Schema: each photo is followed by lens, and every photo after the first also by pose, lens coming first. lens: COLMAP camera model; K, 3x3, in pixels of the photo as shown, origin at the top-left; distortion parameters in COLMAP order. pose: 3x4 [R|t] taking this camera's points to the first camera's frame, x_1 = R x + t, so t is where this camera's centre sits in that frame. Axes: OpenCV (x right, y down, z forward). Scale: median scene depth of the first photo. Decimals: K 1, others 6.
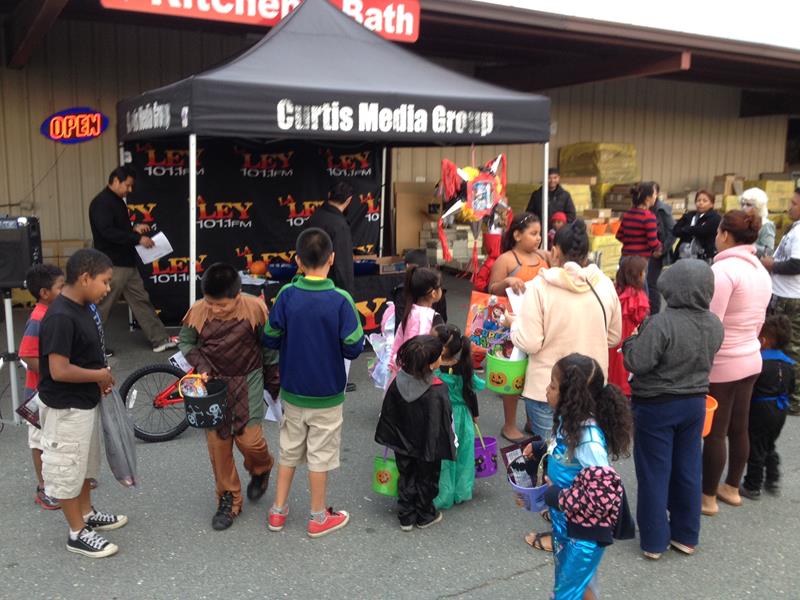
lens RADIAL K [[767.4, 0, 382.8], [0, 767.4, 316.8], [0, 0, 1]] dist [0.042600, 0.000000]
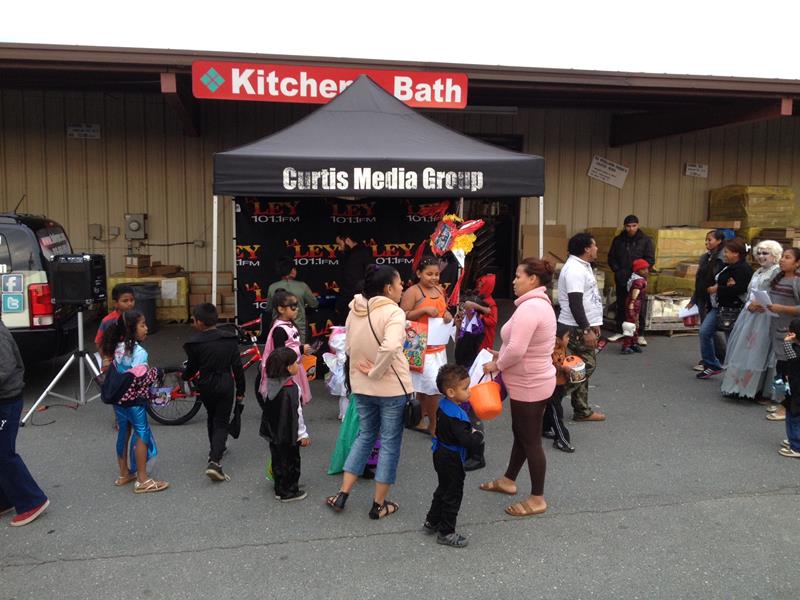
lens RADIAL K [[767.4, 0, 397.7], [0, 767.4, 298.8], [0, 0, 1]] dist [0.042600, 0.000000]
pose [[0.949476, 0.034597, -0.311927, 0.404182], [-0.056784, 0.996439, -0.062327, 0.005615], [0.308660, 0.076890, 0.948060, -0.127762]]
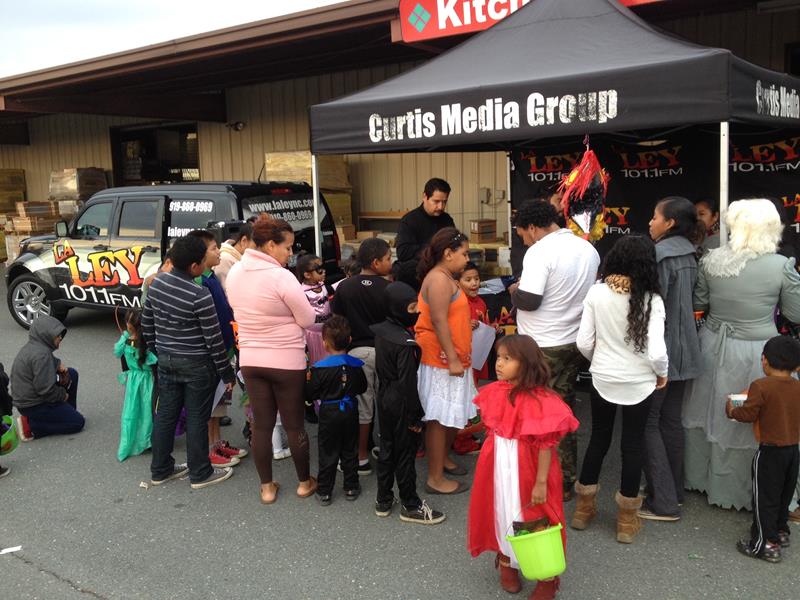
lens RADIAL K [[767.4, 0, 399.7], [0, 767.4, 298.5], [0, 0, 1]] dist [0.042600, 0.000000]
pose [[0.397633, 0.115613, -0.910232, 0.762802], [-0.126898, 0.989426, 0.070237, -0.101979], [0.908727, 0.087579, 0.408099, 0.564997]]
